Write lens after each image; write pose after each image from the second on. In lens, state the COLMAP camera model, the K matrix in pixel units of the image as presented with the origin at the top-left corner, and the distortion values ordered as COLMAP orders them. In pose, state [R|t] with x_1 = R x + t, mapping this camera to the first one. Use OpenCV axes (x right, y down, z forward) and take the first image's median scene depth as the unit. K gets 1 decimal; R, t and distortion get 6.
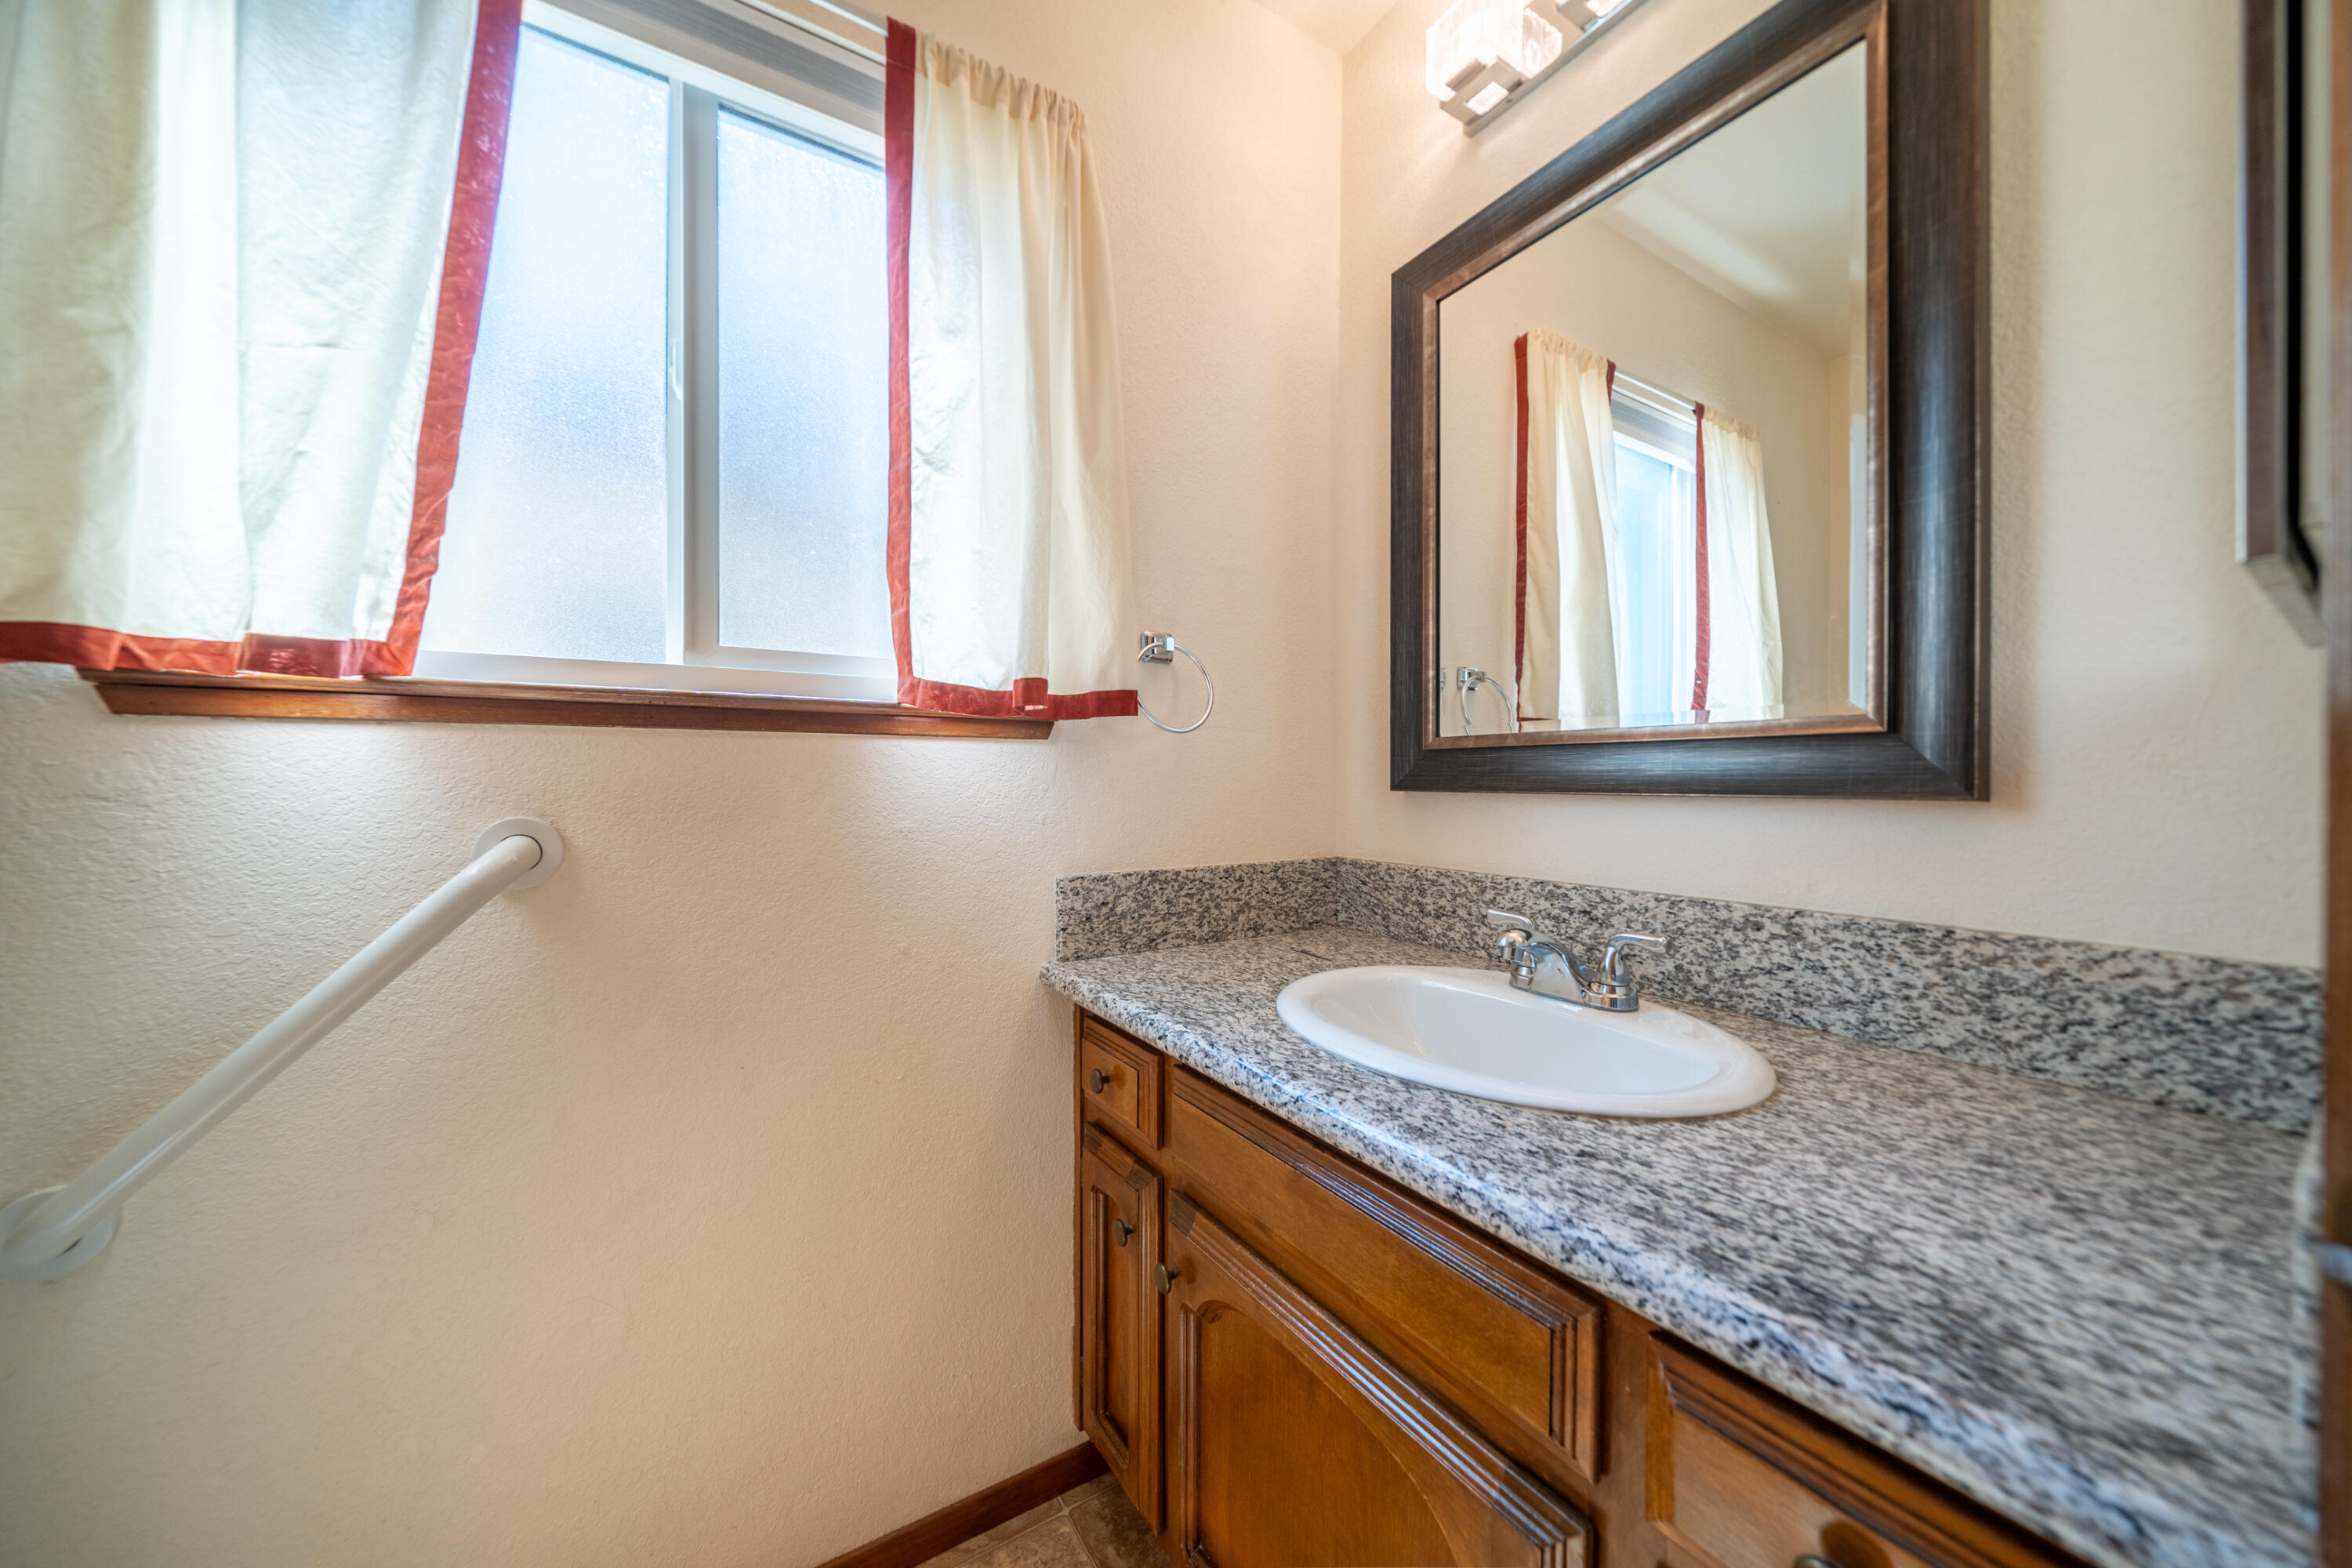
lens RADIAL K [[819.1, 0, 1150.1], [0, 819.1, 775.2], [0, 0, 1]] dist [-0.005516, -0.000017]
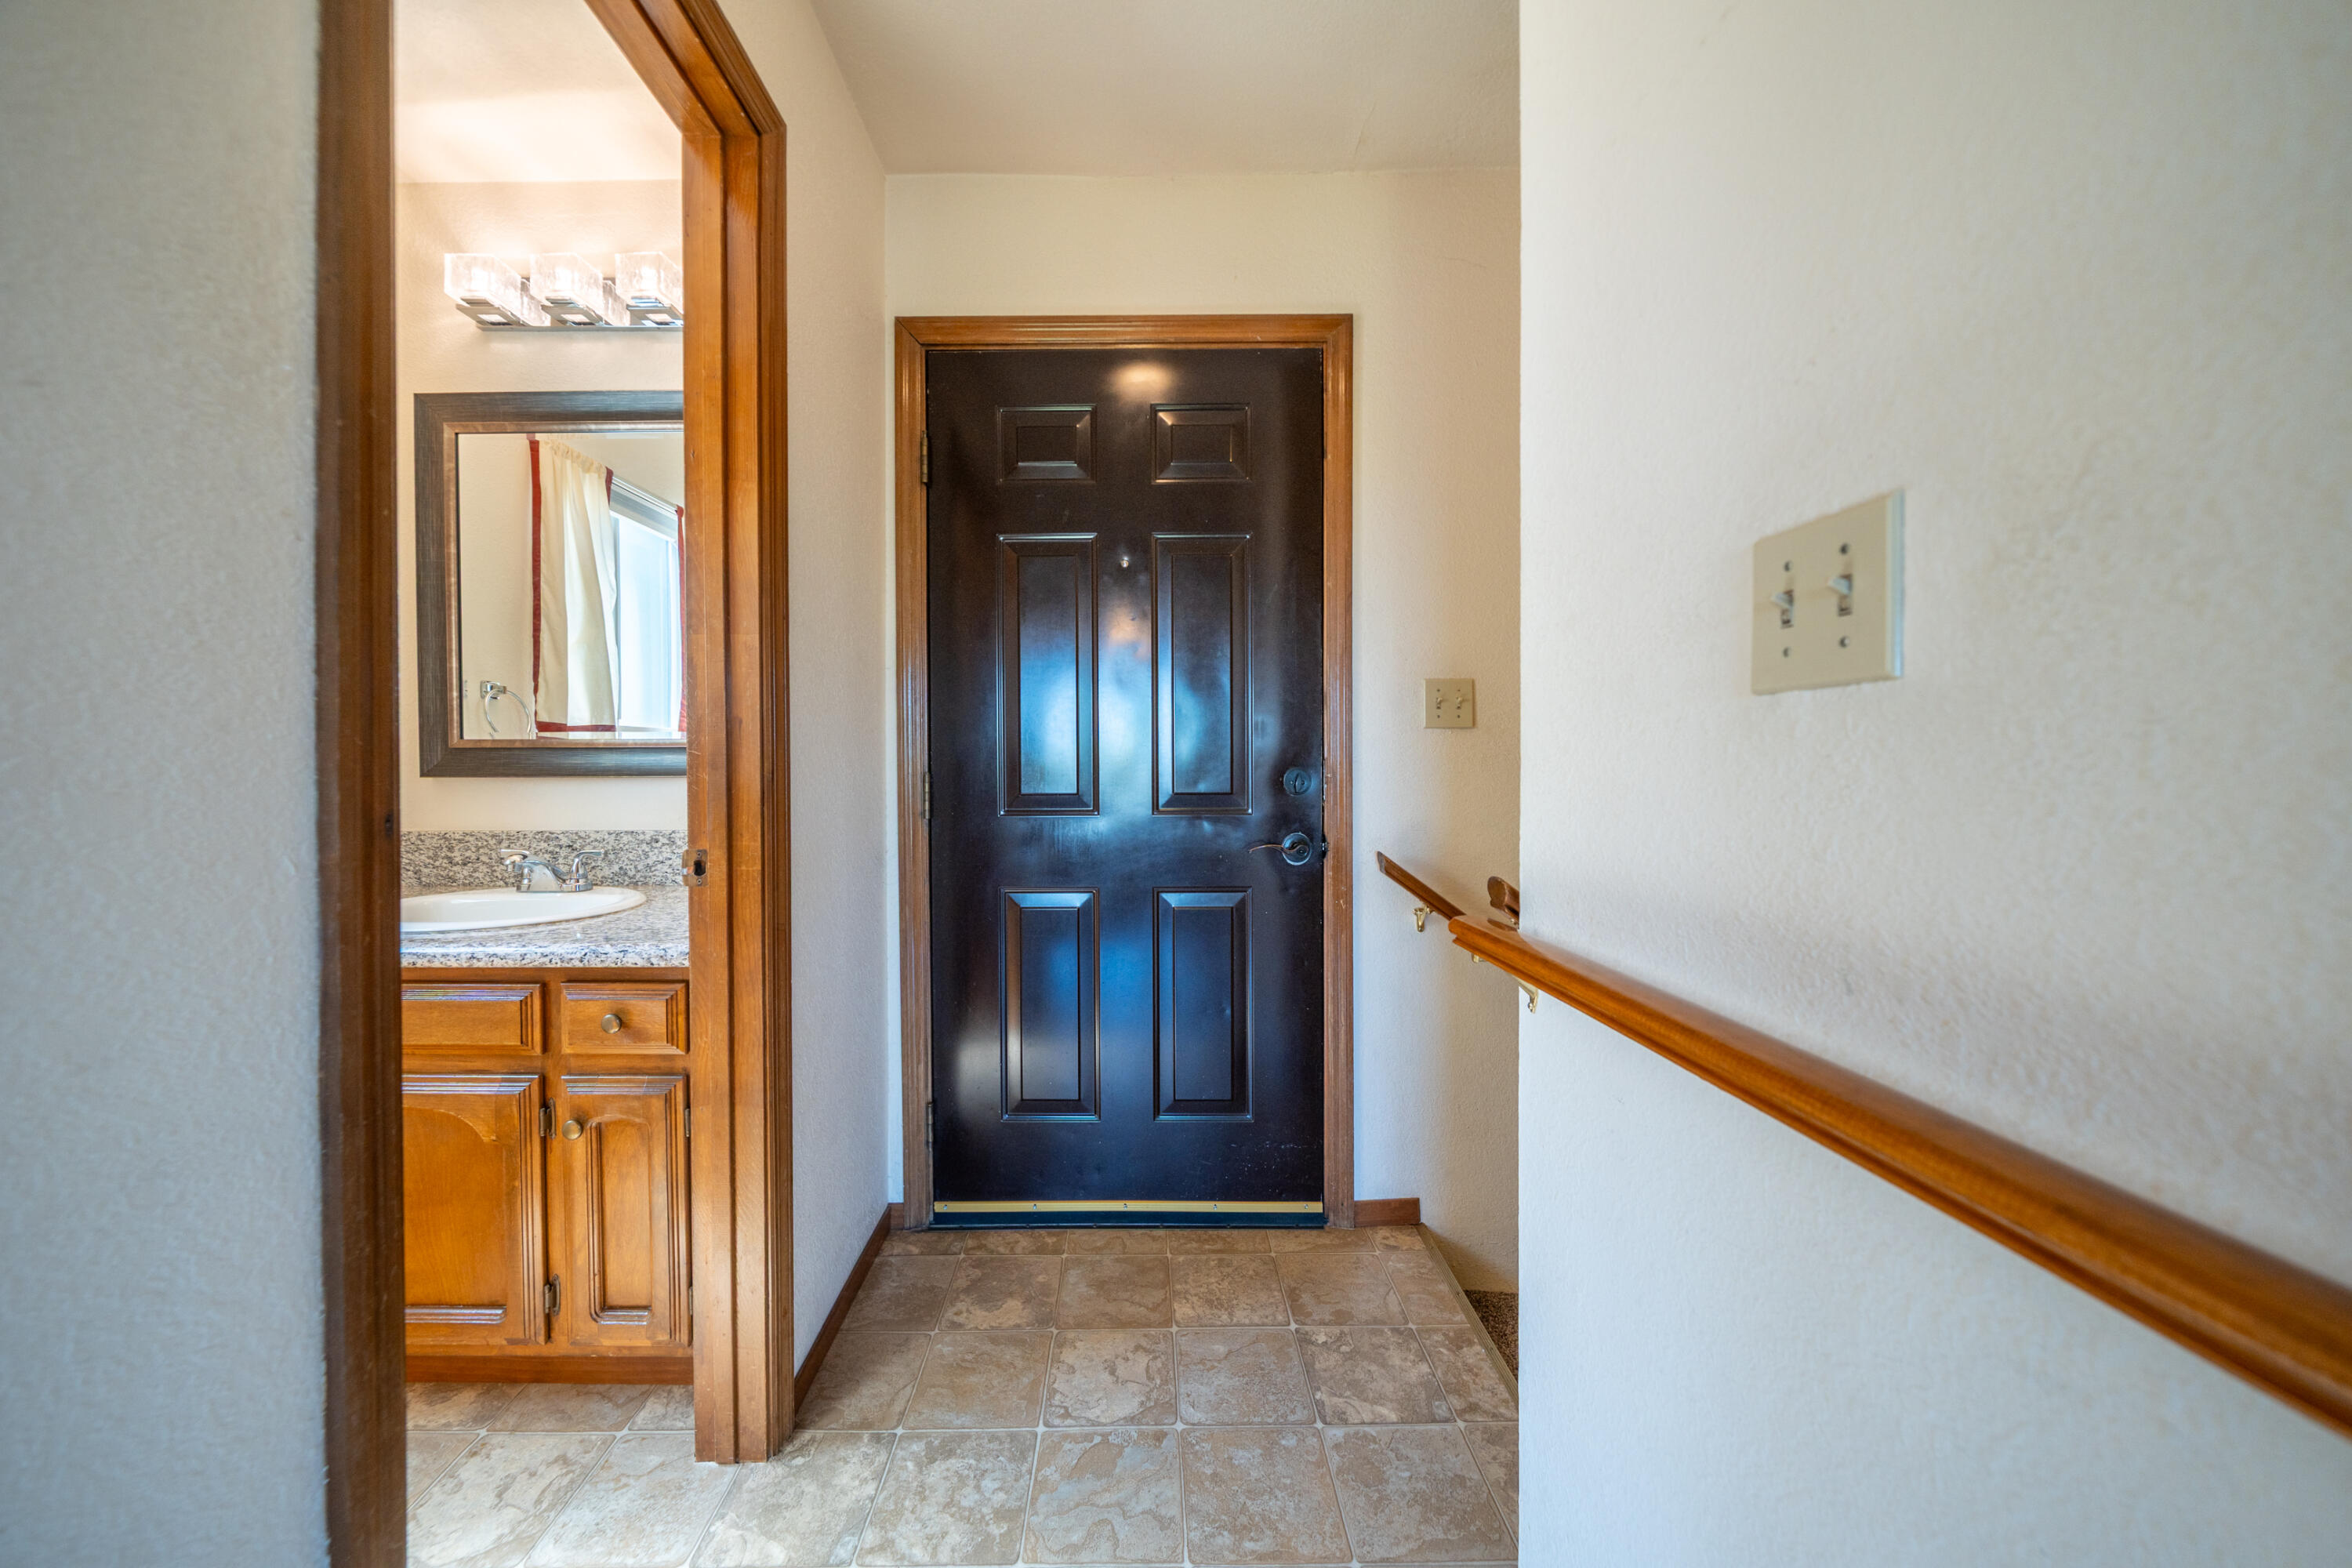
lens RADIAL K [[819.1, 0, 1150.1], [0, 819.1, 775.2], [0, 0, 1]] dist [-0.005516, -0.000017]
pose [[0.514324, -0.022343, 0.857305, -0.260008], [-0.000773, 0.999648, 0.026517, -0.023024], [-0.857596, -0.014301, 0.514126, -0.785449]]
